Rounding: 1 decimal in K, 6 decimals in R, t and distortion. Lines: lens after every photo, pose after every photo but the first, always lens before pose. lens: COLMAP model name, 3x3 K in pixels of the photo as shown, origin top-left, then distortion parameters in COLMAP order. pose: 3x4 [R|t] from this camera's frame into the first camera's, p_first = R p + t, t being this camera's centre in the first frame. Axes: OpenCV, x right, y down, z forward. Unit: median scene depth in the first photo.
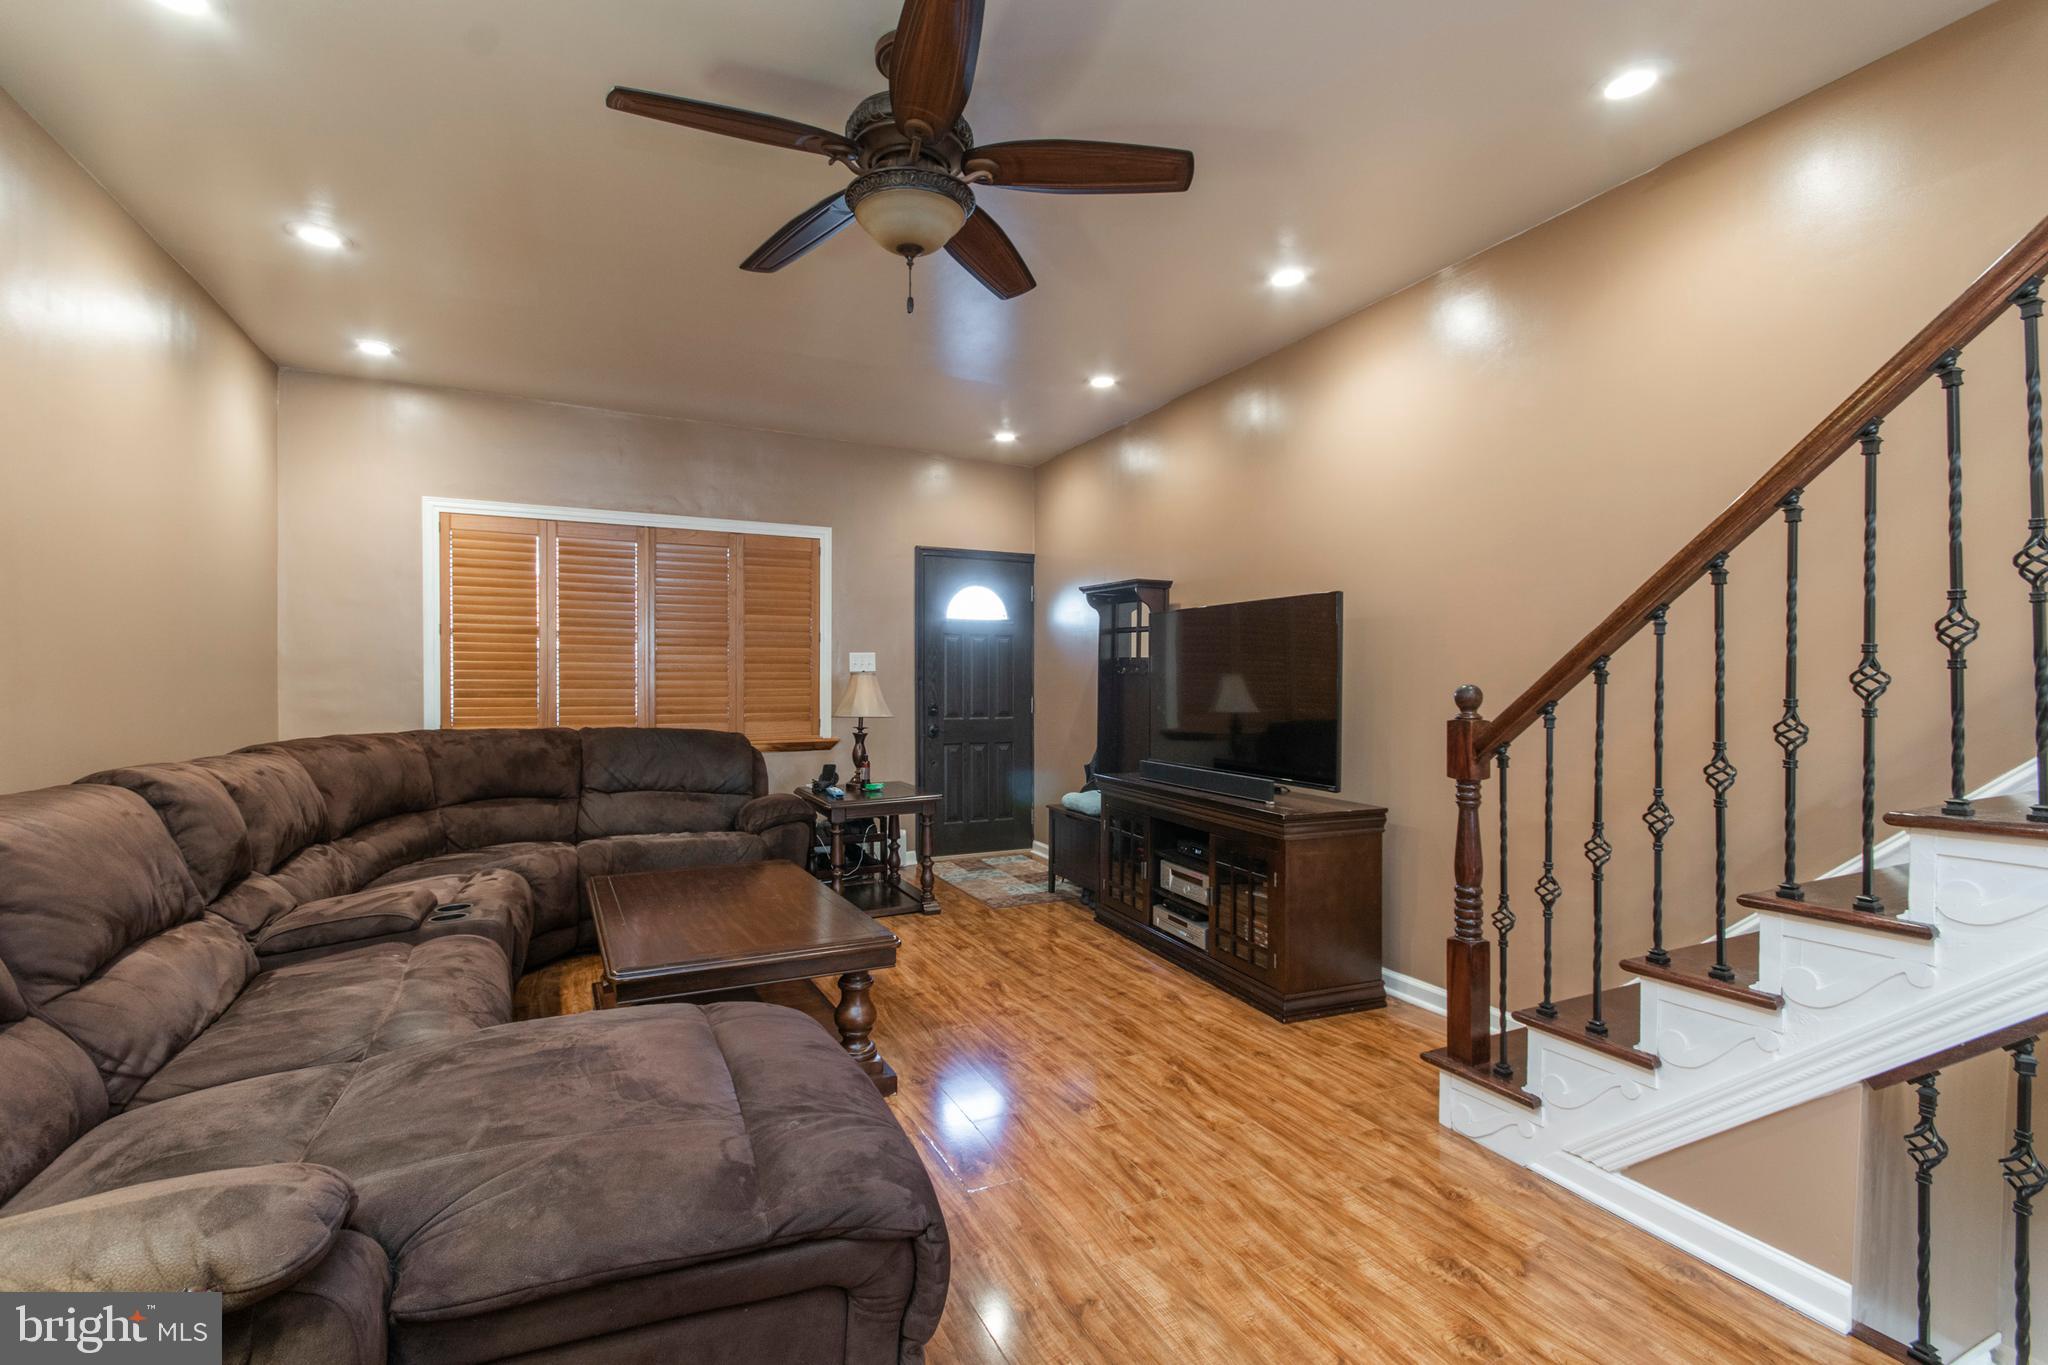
lens RADIAL K [[905.2, 0, 1015.8], [0, 905.2, 690.5], [0, 0, 1]] dist [0.002599, 0.000439]
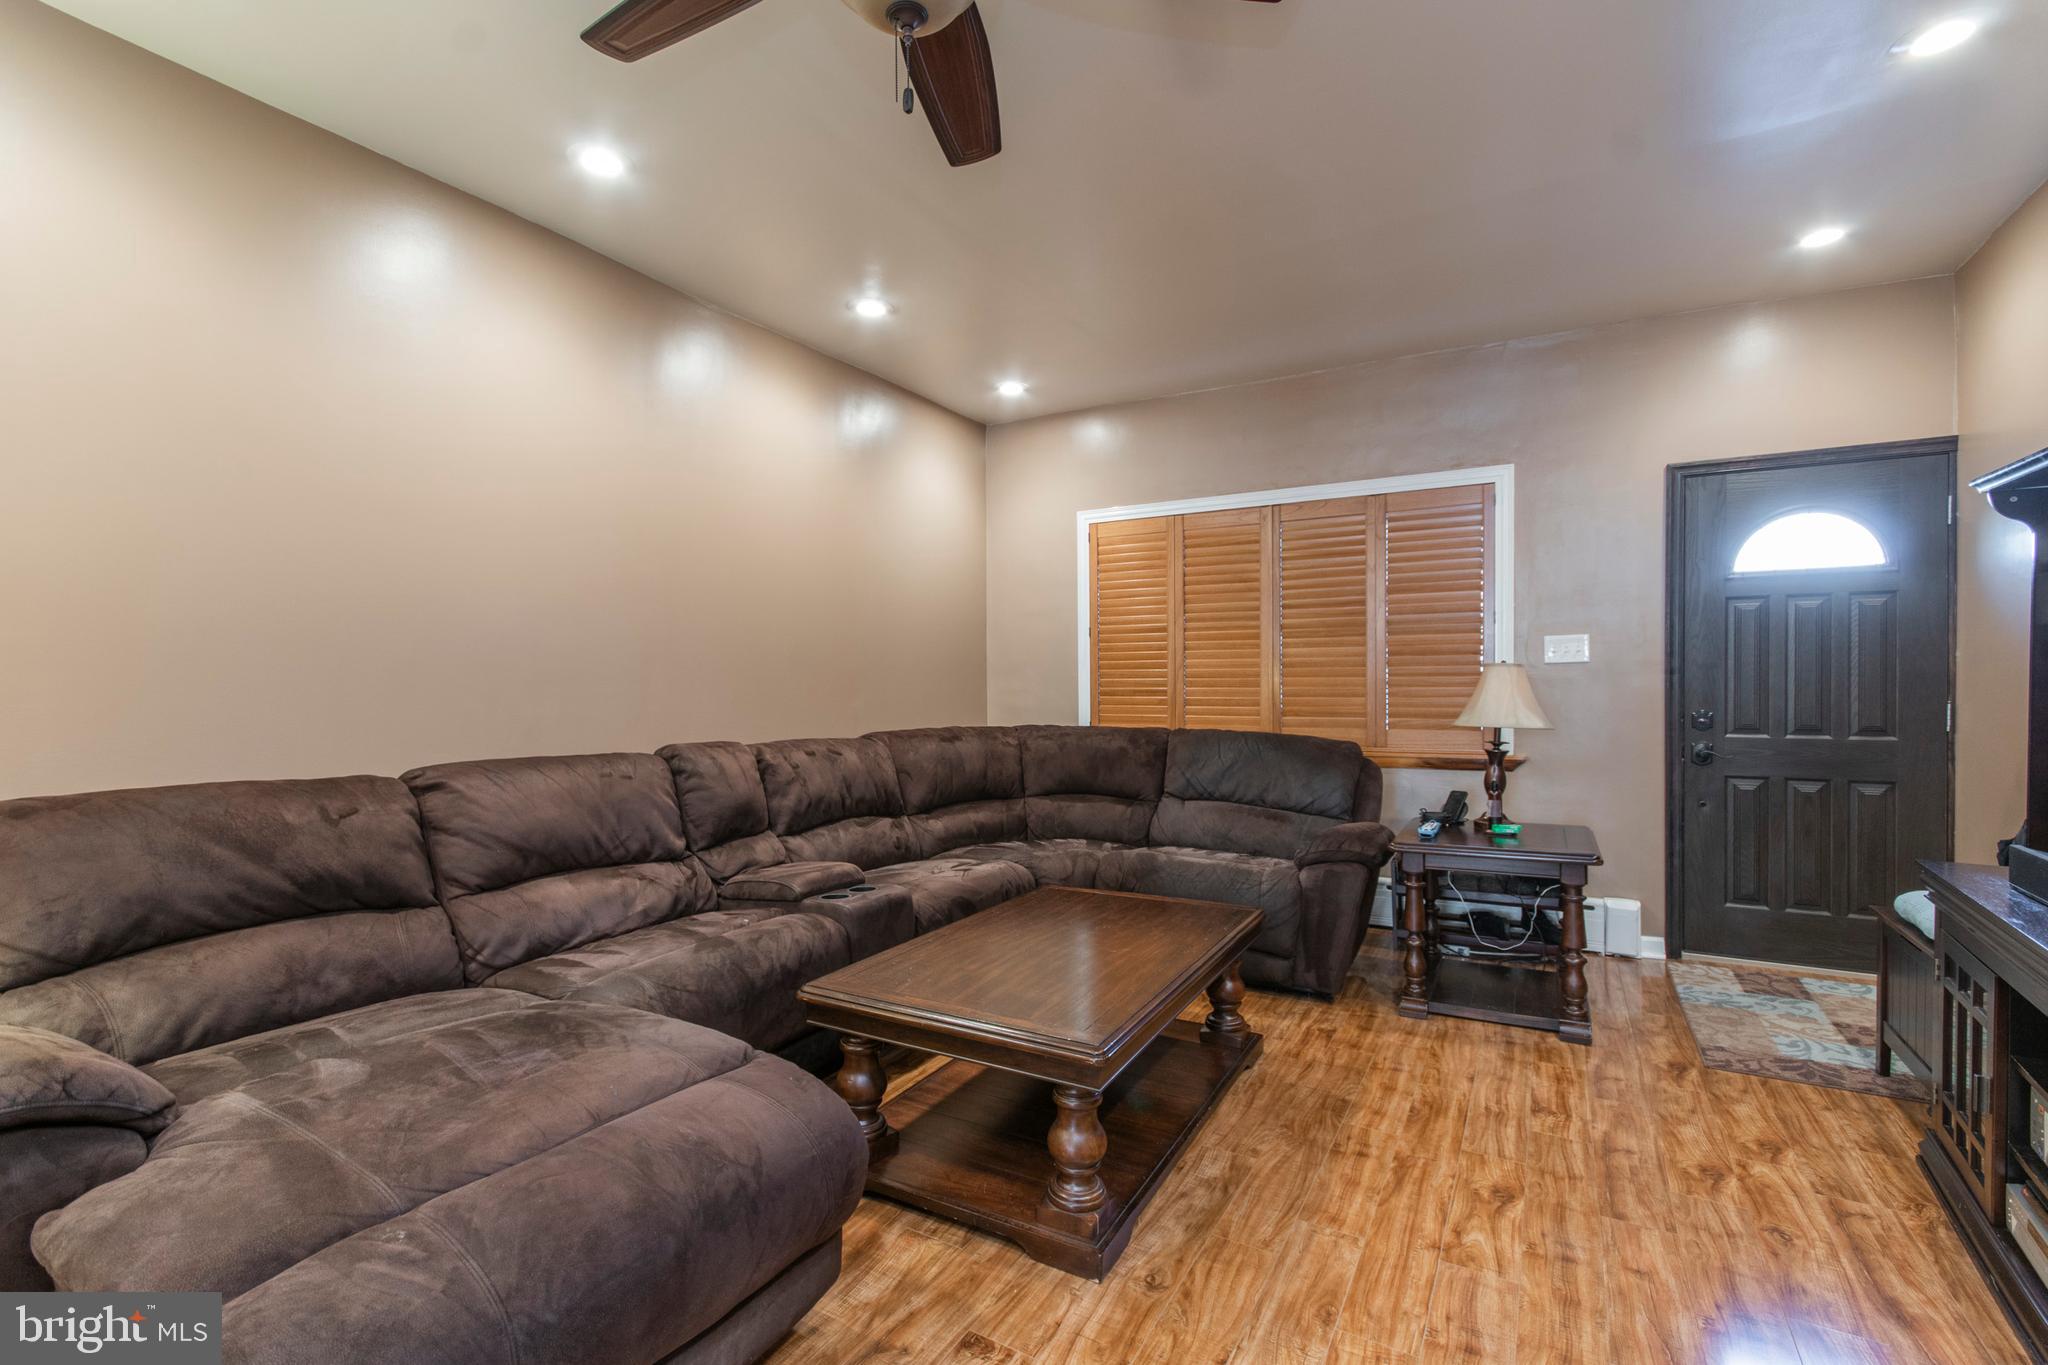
lens RADIAL K [[919.1, 0, 994.1], [0, 919.1, 693.9], [0, 0, 1]] dist [0.003396, -0.001031]
pose [[0.553796, 0.003979, -0.832643, 0.236493], [-0.001990, 0.999992, 0.003456, 0.002438], [0.832650, -0.000257, 0.553800, 0.332565]]
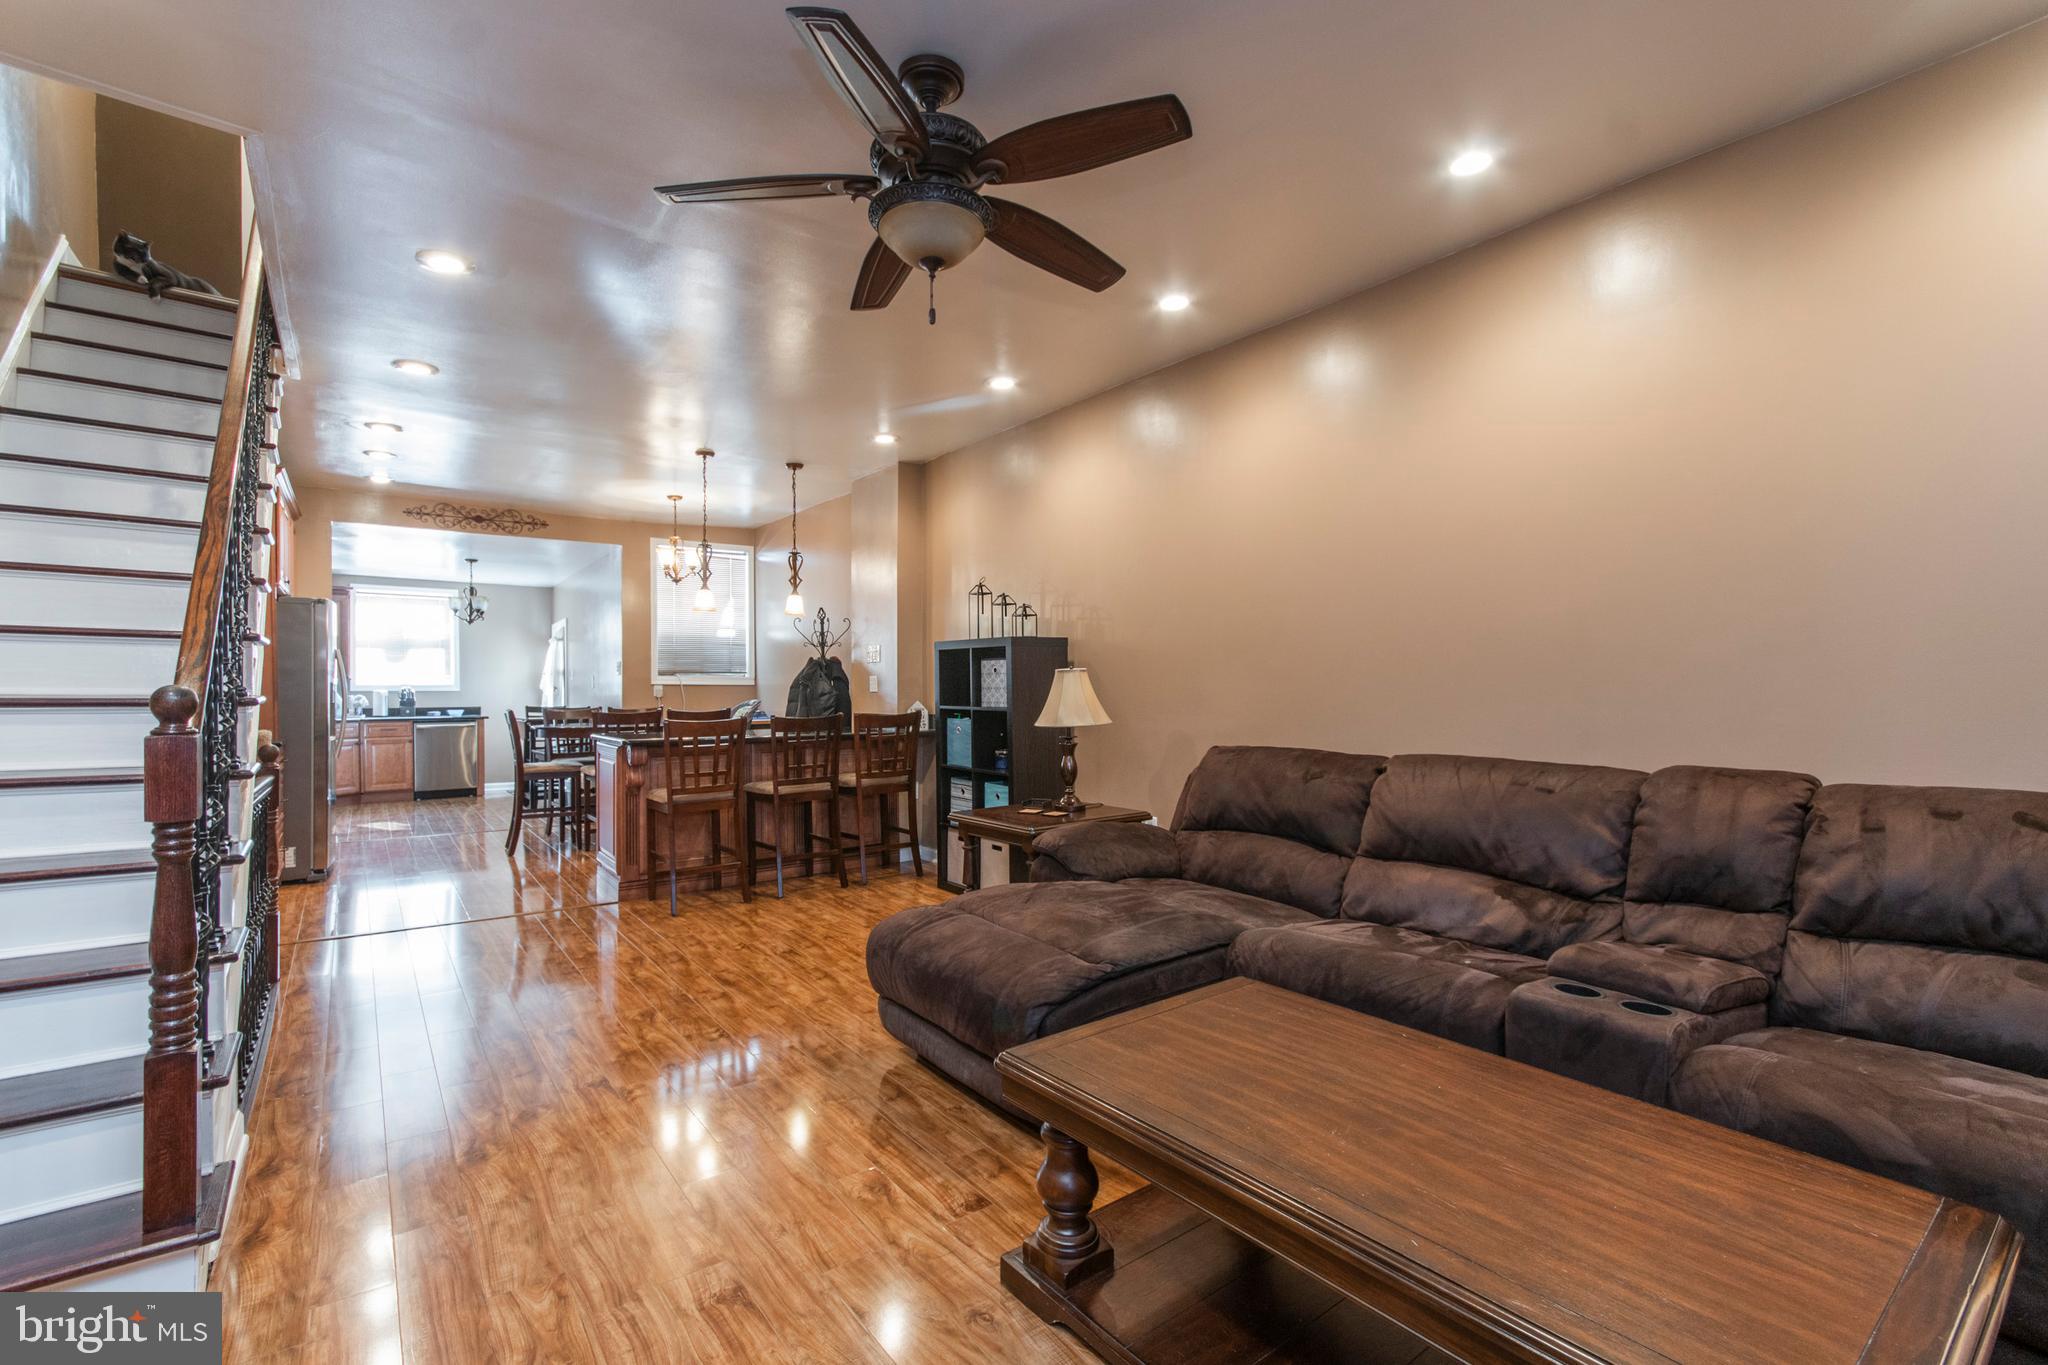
lens RADIAL K [[892.2, 0, 951.9], [0, 892.2, 699.5], [0, 0, 1]] dist [0.024854, -0.000006]
pose [[-0.988740, 0.001366, -0.149636, 0.005330], [-0.000844, 0.999891, 0.014708, -0.001384], [0.149639, 0.014668, -0.988632, 0.988433]]
